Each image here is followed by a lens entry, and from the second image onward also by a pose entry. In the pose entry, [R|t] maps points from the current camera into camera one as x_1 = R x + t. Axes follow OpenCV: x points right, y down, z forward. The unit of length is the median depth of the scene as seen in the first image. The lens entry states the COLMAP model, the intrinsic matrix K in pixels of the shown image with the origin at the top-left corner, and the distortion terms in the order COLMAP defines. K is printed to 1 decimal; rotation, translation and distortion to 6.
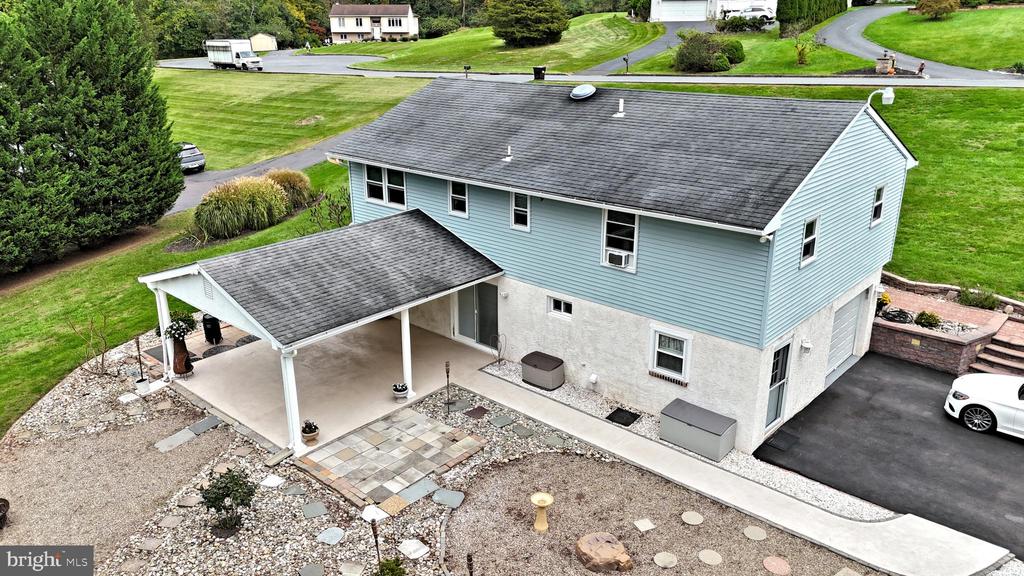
lens RADIAL K [[752.5, 0, 507.4], [0, 752.5, 283.6], [0, 0, 1]] dist [0.071187, -0.059574]
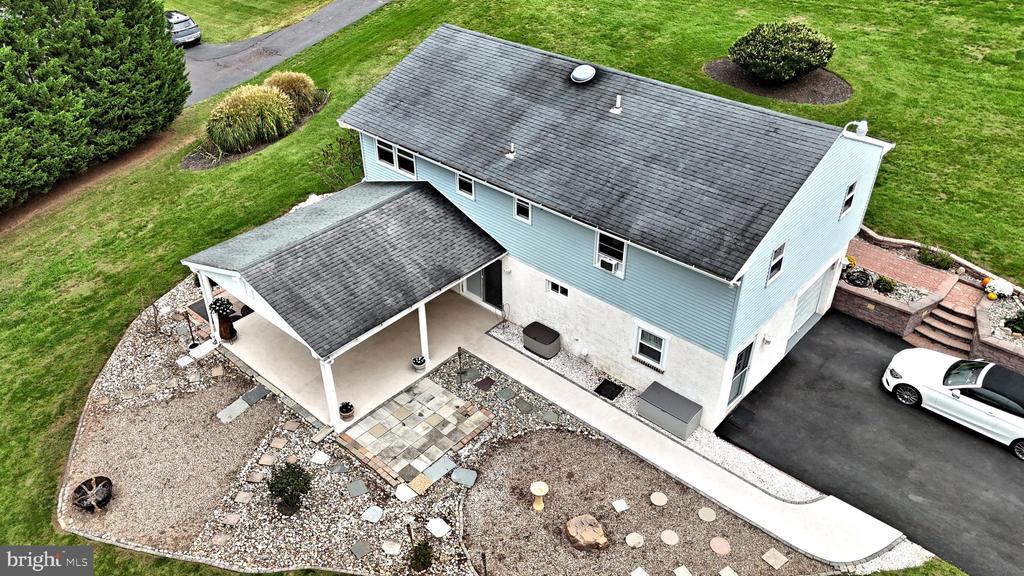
lens RADIAL K [[752.5, 0, 507.4], [0, 752.5, 283.6], [0, 0, 1]] dist [0.071187, -0.059574]
pose [[0.999996, -0.002365, -0.001558, -0.003414], [0.002693, 0.964371, 0.264540, -0.283531], [0.000876, -0.264543, 0.964373, -0.089952]]
